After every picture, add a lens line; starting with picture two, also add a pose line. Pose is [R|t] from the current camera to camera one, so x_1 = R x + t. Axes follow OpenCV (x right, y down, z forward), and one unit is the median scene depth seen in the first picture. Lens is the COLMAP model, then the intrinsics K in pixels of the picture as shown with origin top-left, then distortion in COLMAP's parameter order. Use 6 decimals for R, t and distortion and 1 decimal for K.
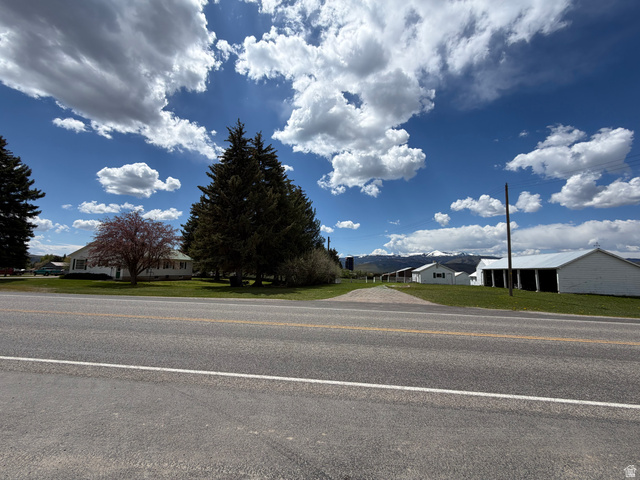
lens RADIAL K [[254.8, 0, 319.8], [0, 254.8, 236.6], [0, 0, 1]] dist [0.005184, 0.000363]
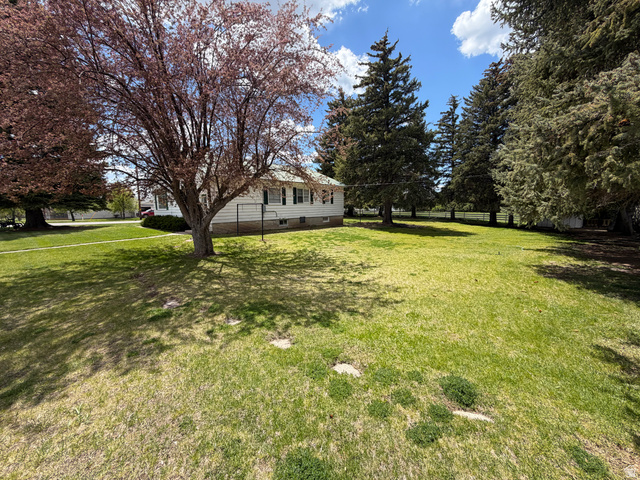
lens RADIAL K [[254.8, 0, 319.8], [0, 254.8, 236.6], [0, 0, 1]] dist [0.005184, 0.000363]
pose [[0.888323, 0.042454, -0.457253, -0.316355], [0.074574, 0.969164, 0.234861, 0.069870], [0.453124, -0.242732, 0.857764, 0.541425]]
